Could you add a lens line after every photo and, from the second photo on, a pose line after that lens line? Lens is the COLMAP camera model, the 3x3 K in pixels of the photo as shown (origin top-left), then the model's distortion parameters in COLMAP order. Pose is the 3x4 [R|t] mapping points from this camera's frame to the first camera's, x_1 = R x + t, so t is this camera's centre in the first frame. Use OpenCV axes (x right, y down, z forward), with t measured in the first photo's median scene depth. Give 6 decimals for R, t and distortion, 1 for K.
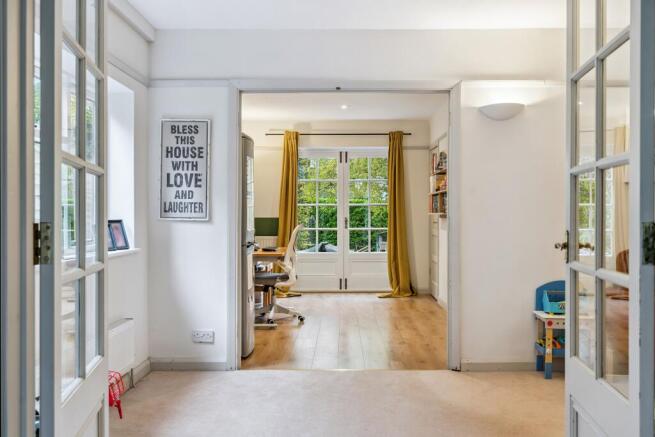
lens RADIAL K [[641.2, 0, 327.8], [0, 641.2, 217.7], [0, 0, 1]] dist [-0.011737, 0.000000]
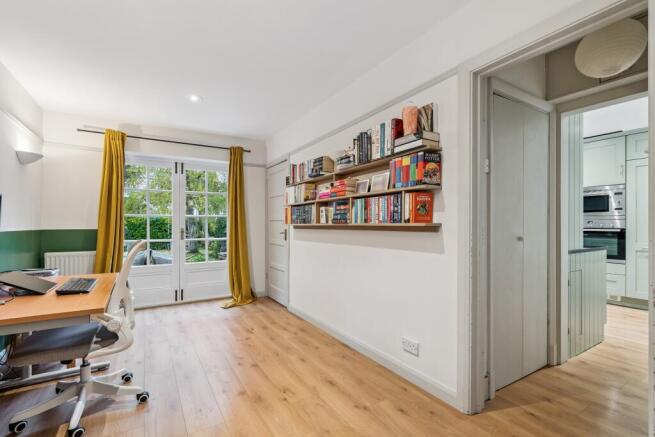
lens RADIAL K [[301.9, 0, 333.5], [0, 301.9, 226.3], [0, 0, 1]] dist [-0.011162, 0.000435]
pose [[0.833493, -0.002310, 0.552525, -0.035086], [0.002289, 0.999997, 0.000729, -0.003787], [-0.552525, 0.000657, 0.833496, 0.492662]]
